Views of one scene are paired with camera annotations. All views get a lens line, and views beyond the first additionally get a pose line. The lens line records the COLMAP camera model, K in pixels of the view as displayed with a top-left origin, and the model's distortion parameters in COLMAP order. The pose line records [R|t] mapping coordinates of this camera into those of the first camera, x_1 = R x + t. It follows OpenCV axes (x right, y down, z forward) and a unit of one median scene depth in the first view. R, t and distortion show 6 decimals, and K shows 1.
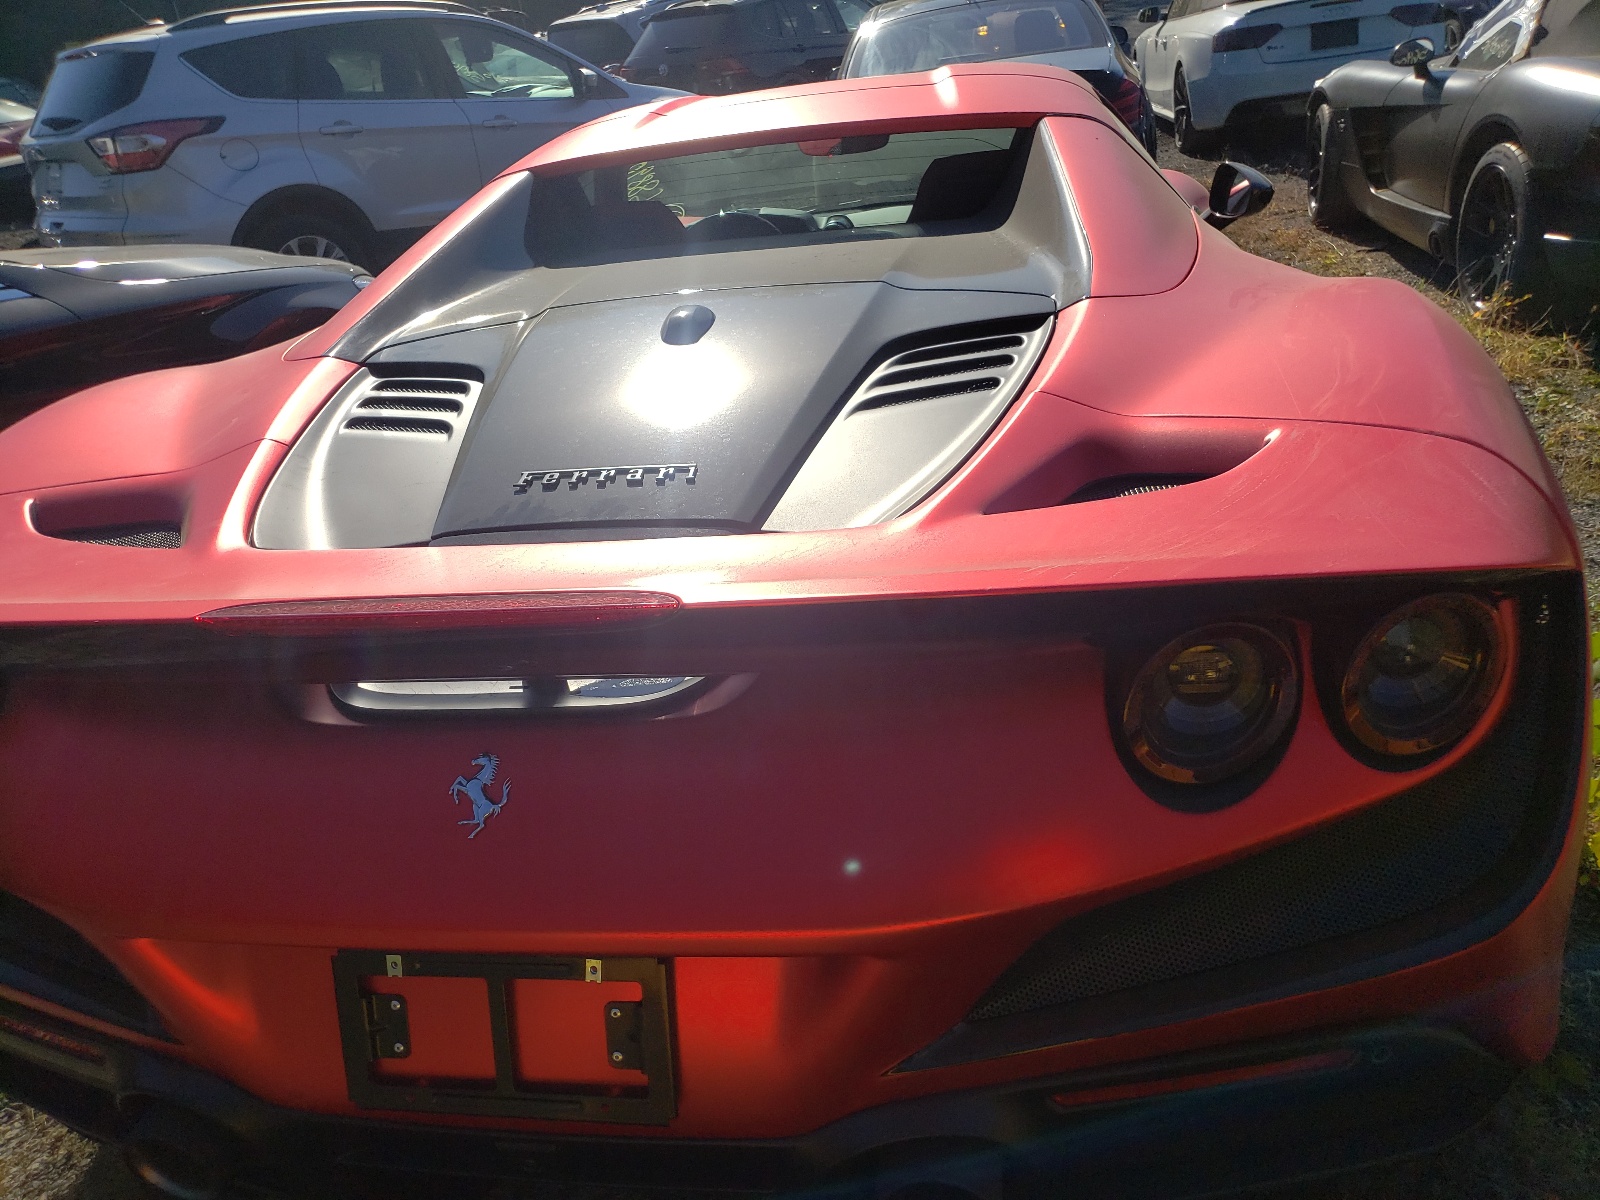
lens RADIAL K [[1189.3, 0, 800.0], [0, 1189.3, 600.0], [0, 0, 1]] dist [0.005341, 0.004925]
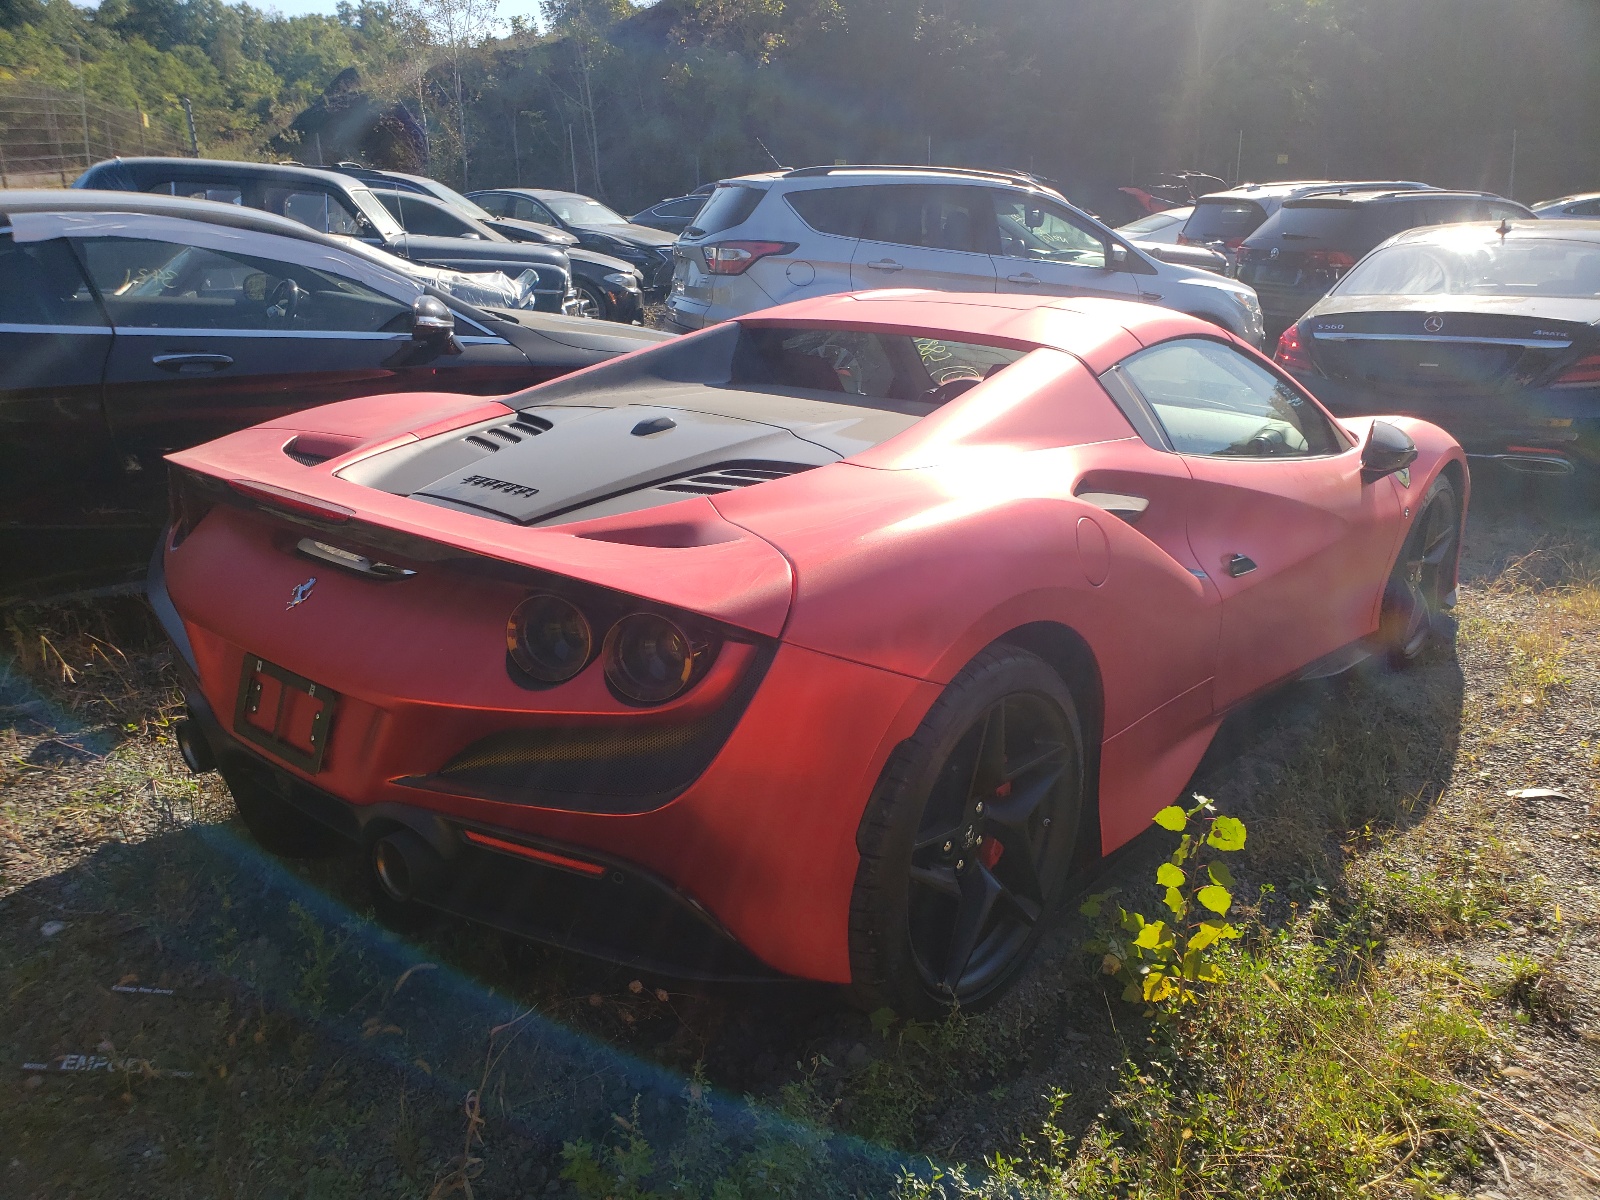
lens RADIAL K [[1189.3, 0, 800.0], [0, 1189.3, 600.0], [0, 0, 1]] dist [0.005341, 0.004925]
pose [[0.854378, 0.270470, -0.443717, 0.183435], [-0.317919, 0.947486, -0.034608, -0.003908], [0.411055, 0.170634, 0.895499, -0.066241]]
